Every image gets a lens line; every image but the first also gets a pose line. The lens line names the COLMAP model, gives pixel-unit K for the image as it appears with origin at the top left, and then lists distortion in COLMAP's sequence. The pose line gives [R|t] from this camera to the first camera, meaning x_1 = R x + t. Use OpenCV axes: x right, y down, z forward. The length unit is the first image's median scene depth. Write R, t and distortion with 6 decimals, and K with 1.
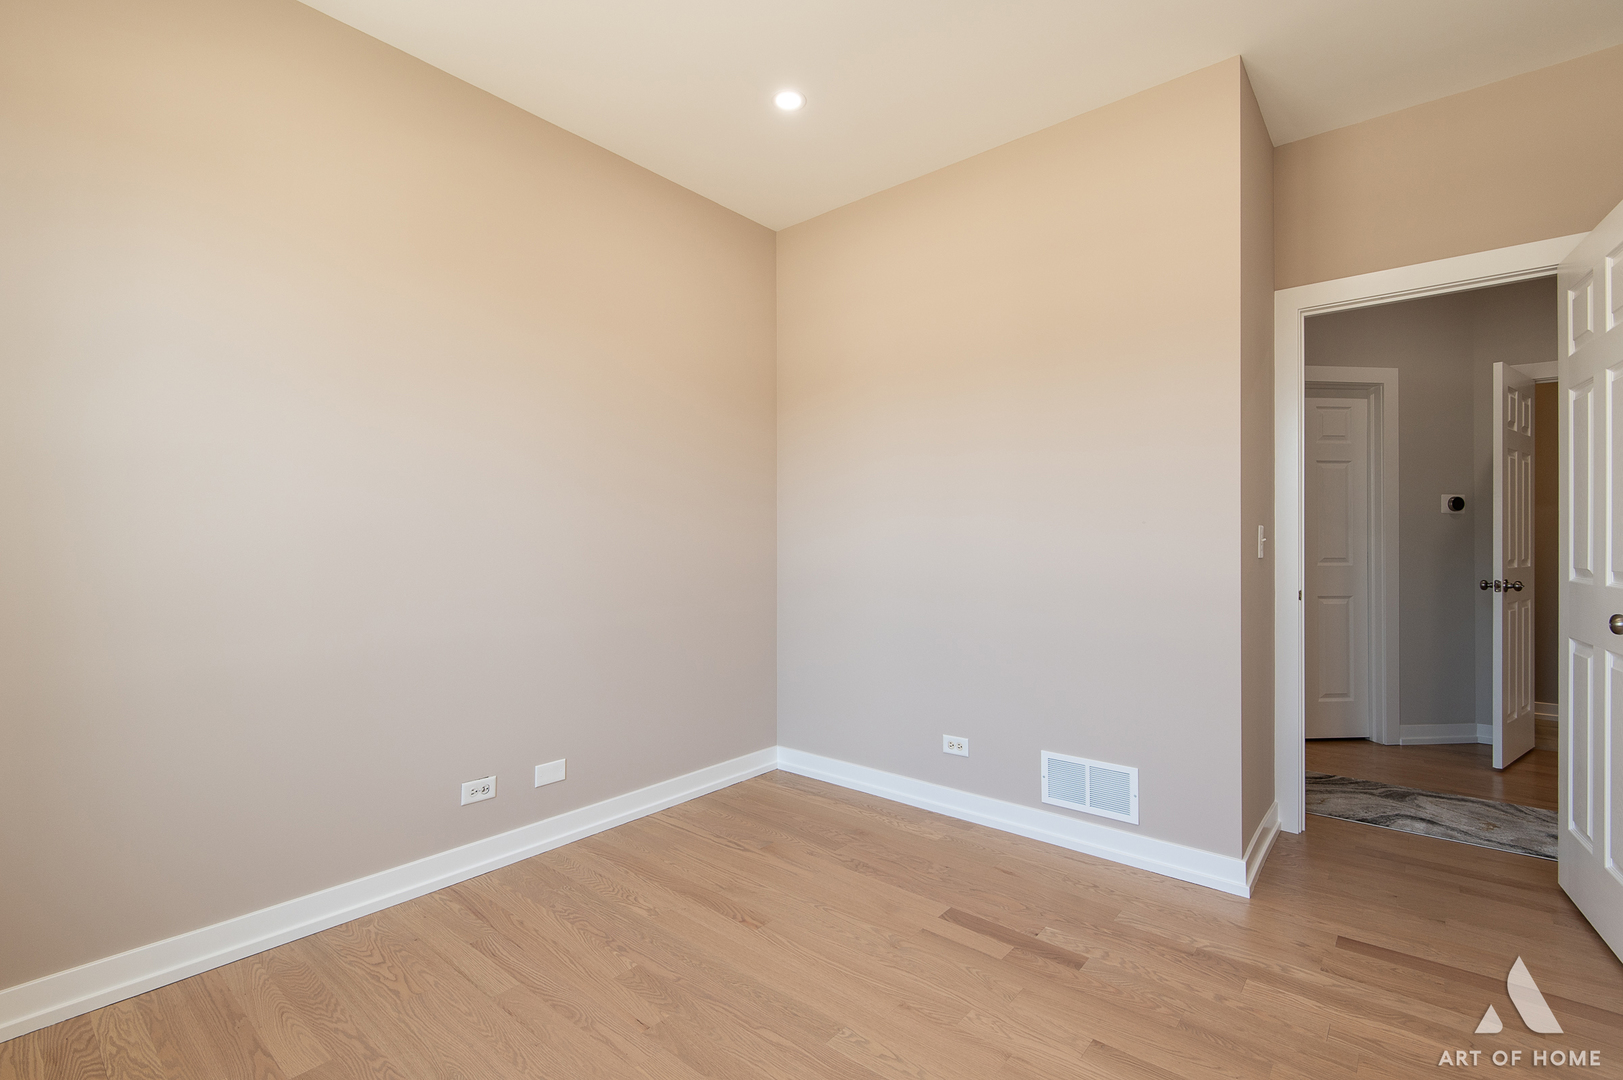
lens RADIAL K [[731.1, 0, 802.7], [0, 731.1, 542.8], [0, 0, 1]] dist [0.004876, -0.003042]
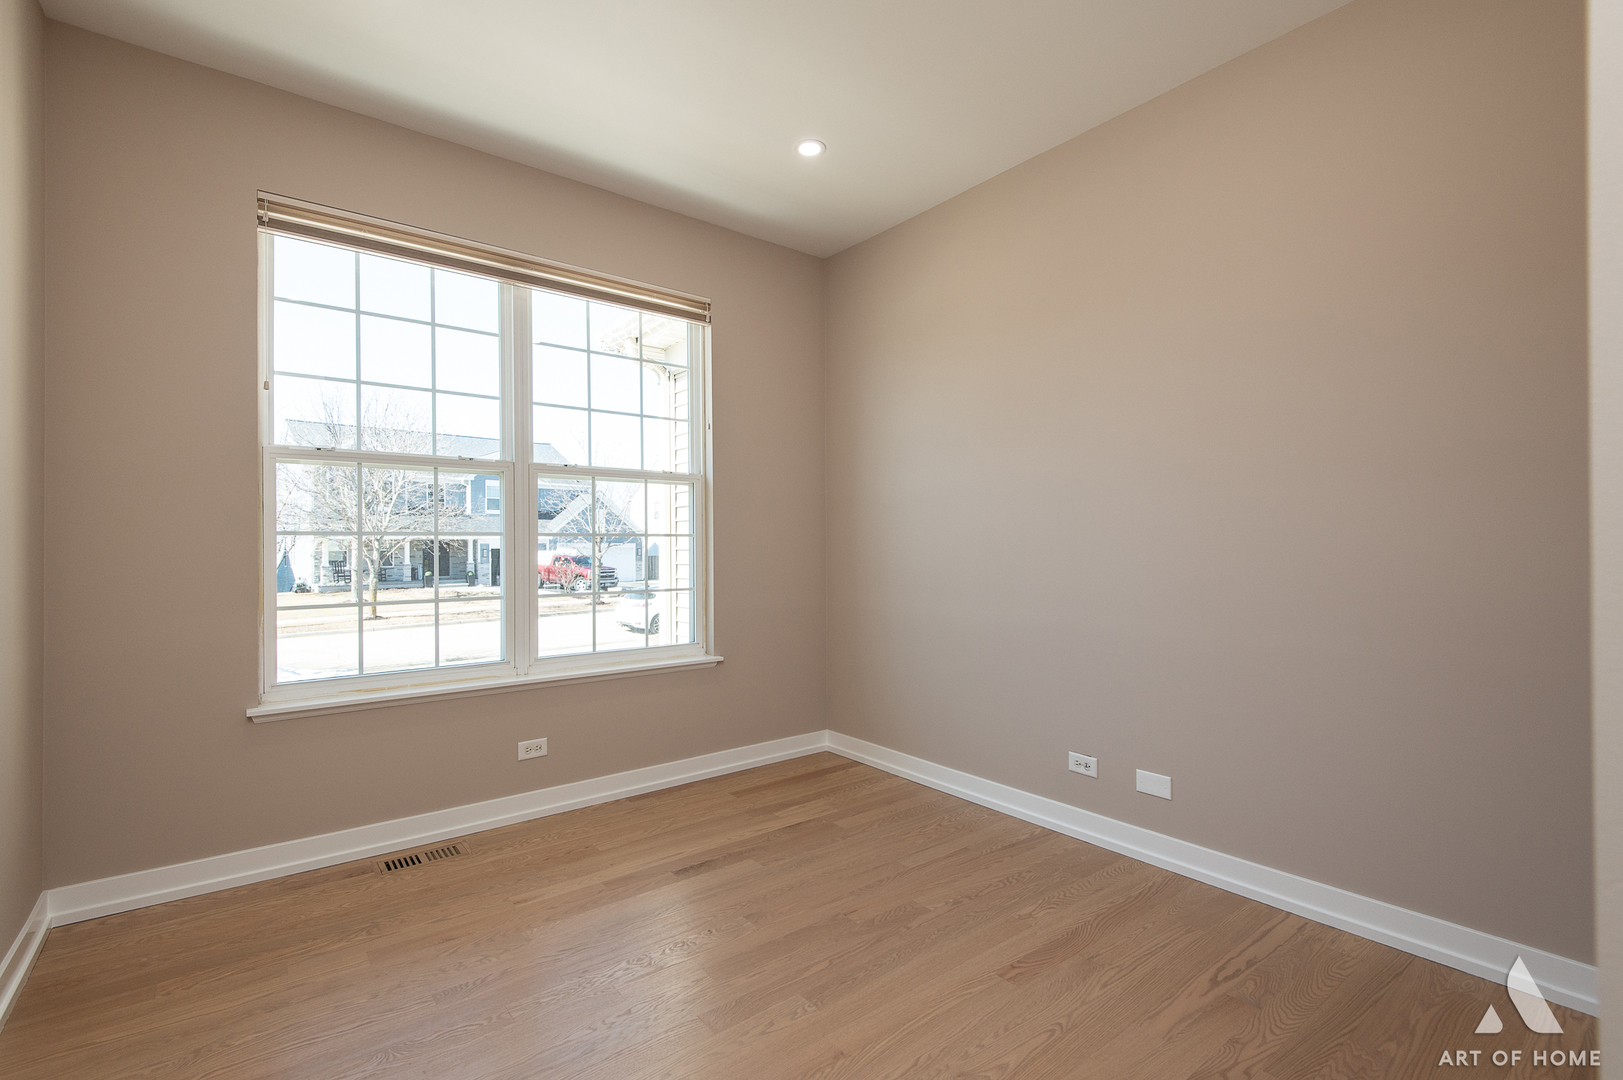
lens RADIAL K [[731.1, 0, 802.6], [0, 731.1, 539.9], [0, 0, 1]] dist [0.004876, -0.003042]
pose [[-0.202227, -0.002745, -0.979335, 0.824828], [0.001421, 0.999994, -0.003096, -0.000371], [0.979338, -0.002018, -0.202222, 0.908402]]
